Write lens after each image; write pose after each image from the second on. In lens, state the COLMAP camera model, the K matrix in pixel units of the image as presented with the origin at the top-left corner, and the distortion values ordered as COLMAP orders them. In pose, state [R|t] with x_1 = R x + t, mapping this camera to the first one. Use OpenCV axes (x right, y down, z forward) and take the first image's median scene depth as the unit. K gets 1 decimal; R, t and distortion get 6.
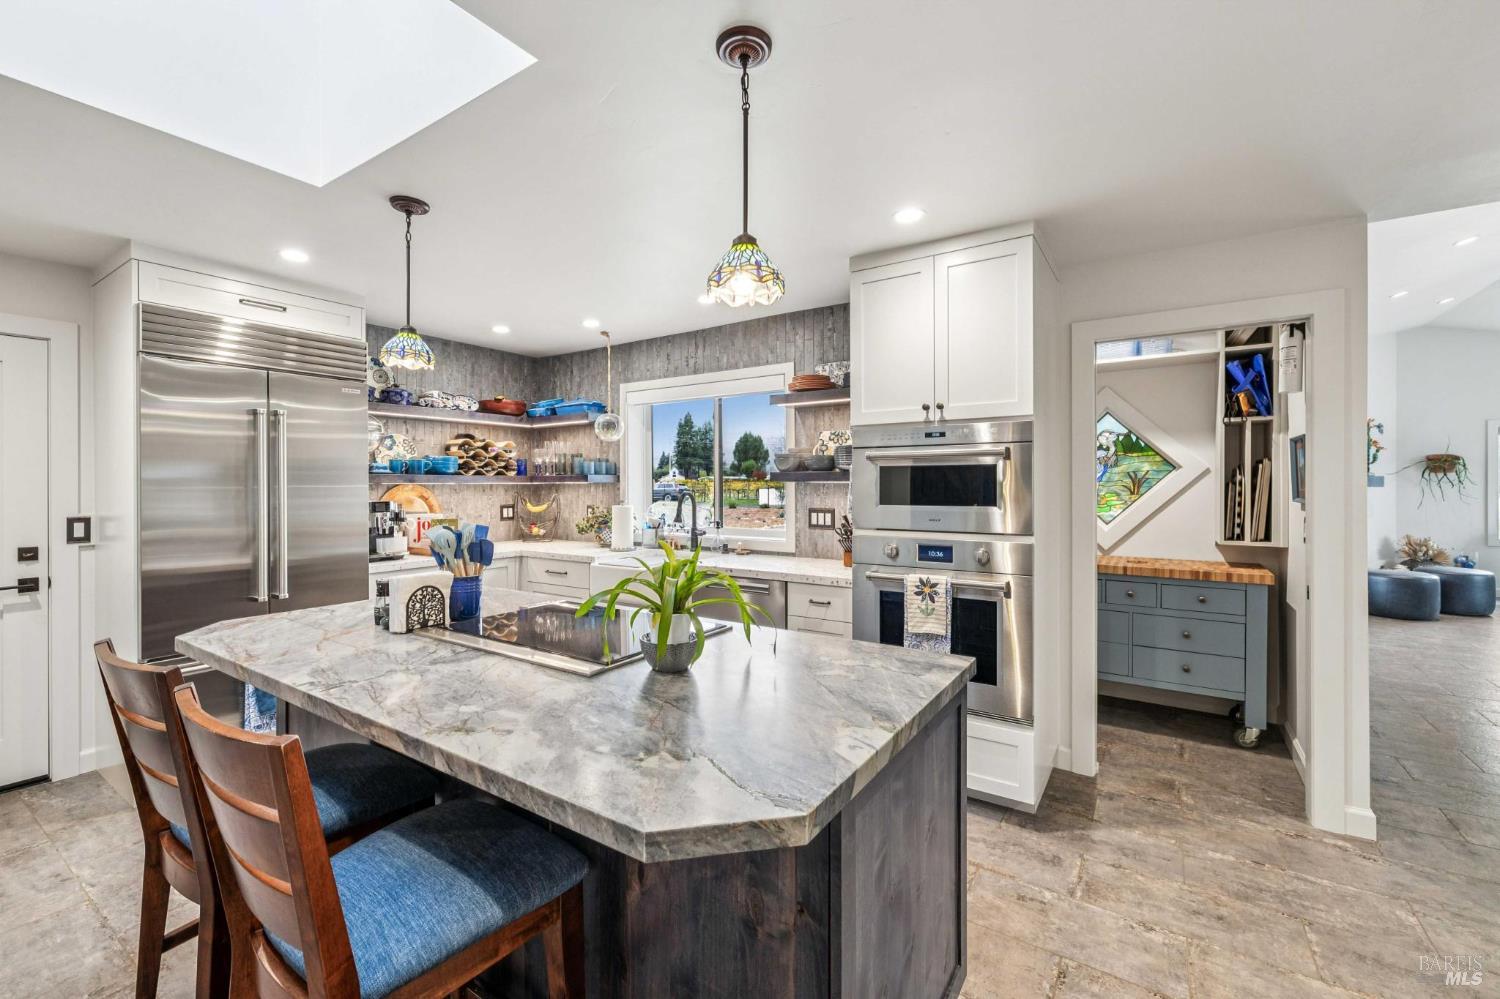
lens RADIAL K [[629.5, 0, 740.3], [0, 629.5, 488.1], [0, 0, 1]] dist [-0.001111, -0.000228]
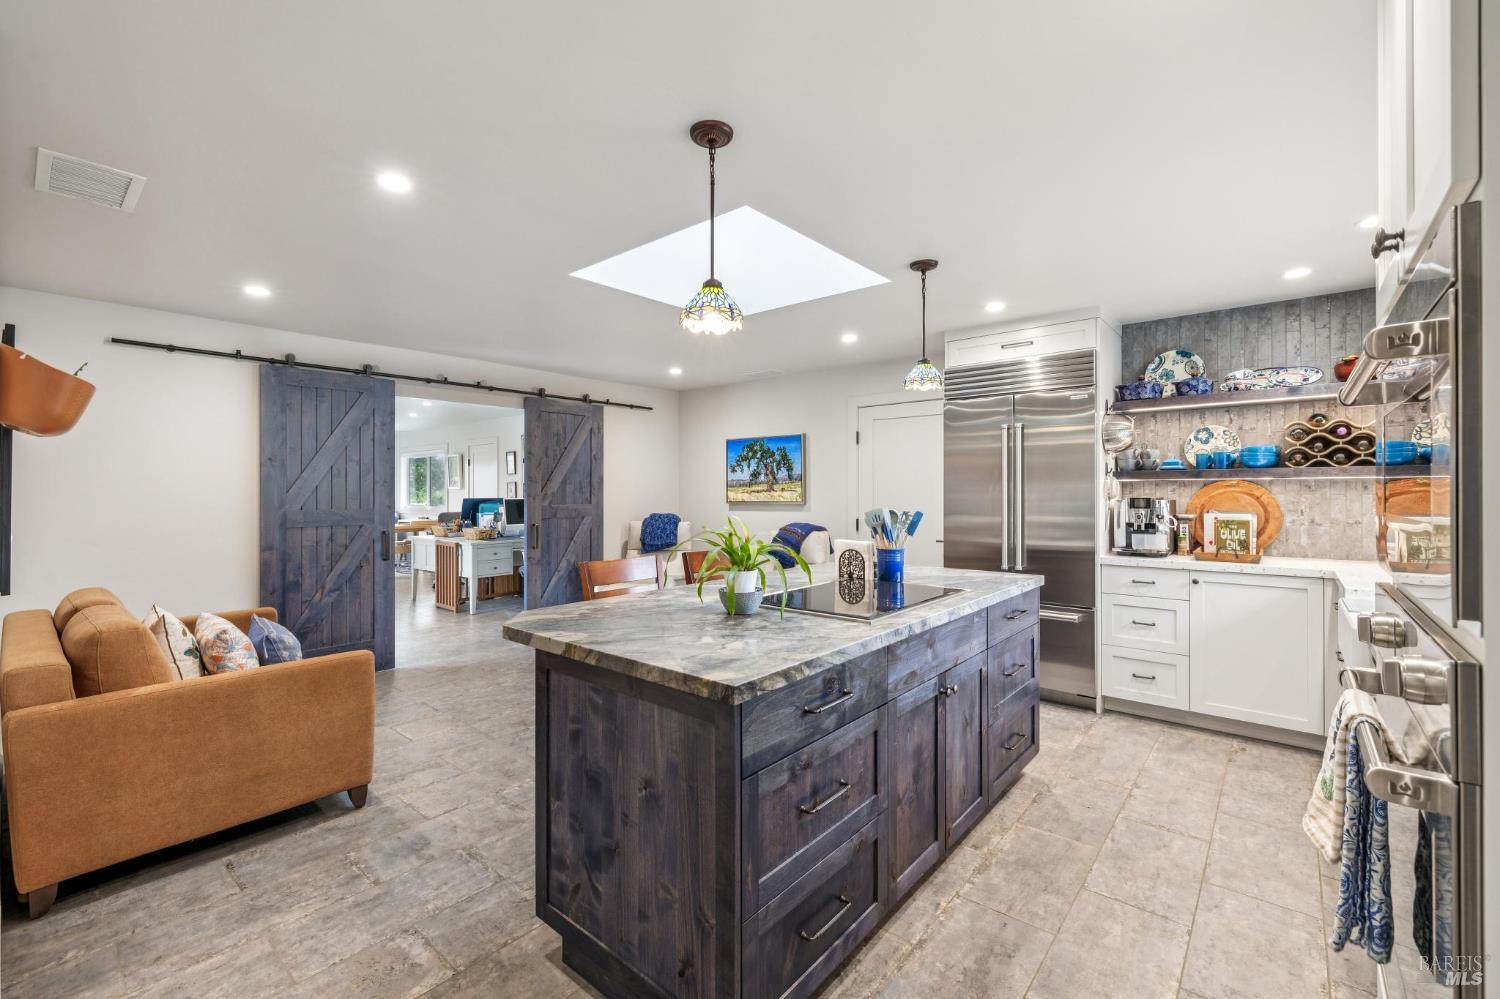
lens RADIAL K [[630.0, 0, 745.7], [0, 630.0, 491.7], [0, 0, 1]] dist [0.000504, 0.000066]
pose [[-0.115396, 0.002801, -0.993316, 0.446317], [-0.002914, 0.999991, 0.003158, 0.009517], [0.993315, 0.003259, -0.115386, 0.430901]]
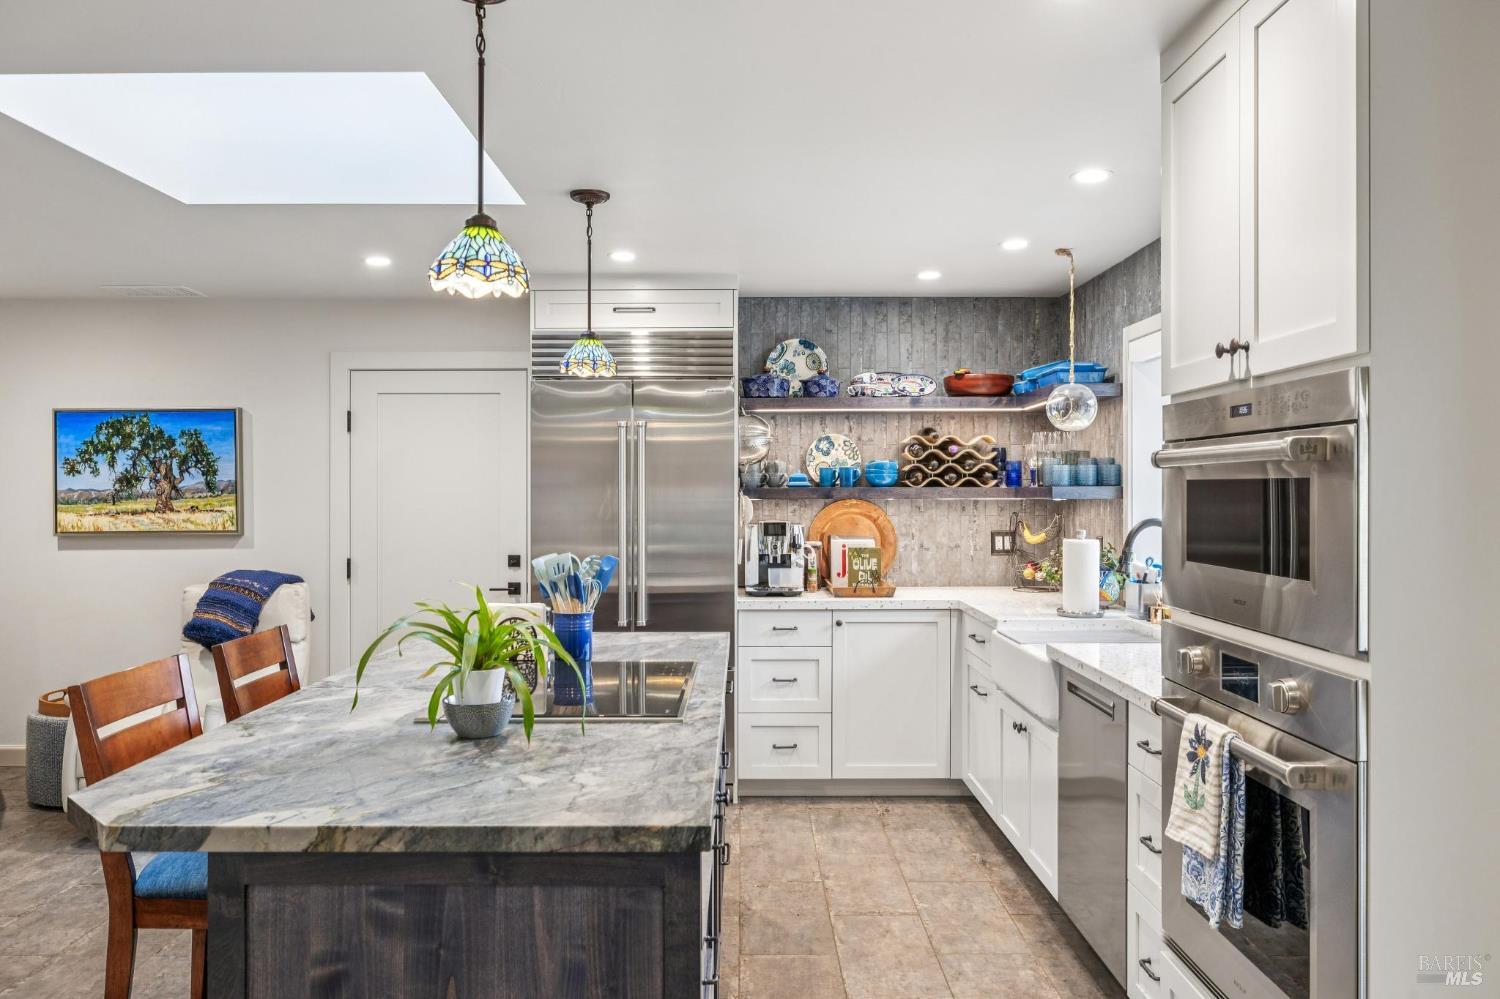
lens RADIAL K [[1064.6, 0, 730.7], [0, 1064.6, 497.3], [0, 0, 1]] dist [-0.002391, -0.000183]
pose [[0.552008, 0.007798, -0.833802, 0.467031], [-0.004760, 0.999969, 0.006201, -0.016467], [0.833825, 0.000546, 0.552029, 0.179913]]
